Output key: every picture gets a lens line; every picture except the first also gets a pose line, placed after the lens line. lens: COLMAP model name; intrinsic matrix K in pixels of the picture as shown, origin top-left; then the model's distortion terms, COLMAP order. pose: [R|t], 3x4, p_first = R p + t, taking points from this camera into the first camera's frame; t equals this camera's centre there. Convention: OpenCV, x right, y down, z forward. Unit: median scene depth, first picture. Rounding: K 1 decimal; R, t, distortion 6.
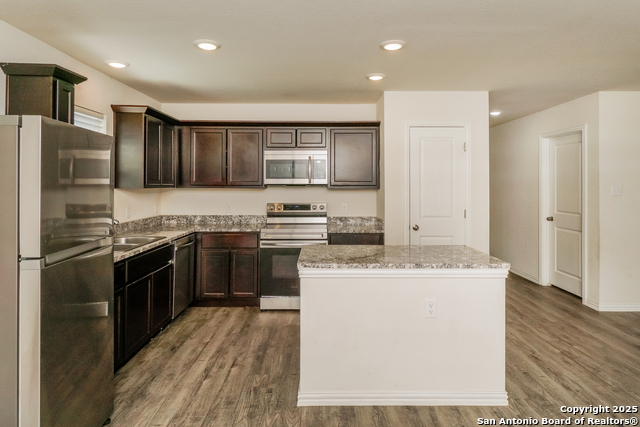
lens RADIAL K [[397.7, 0, 318.1], [0, 397.7, 179.3], [0, 0, 1]] dist [-0.003208, -0.000410]
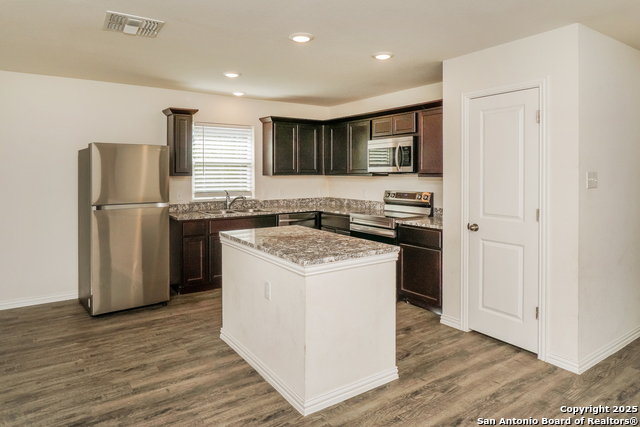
lens RADIAL K [[397.7, 0, 318.1], [0, 397.7, 179.3], [0, 0, 1]] dist [-0.003208, -0.000410]
pose [[0.565076, 0.012367, -0.824946, 0.715519], [0.010890, 0.999689, 0.022446, 0.005827], [0.824967, -0.021667, 0.564765, 0.303733]]
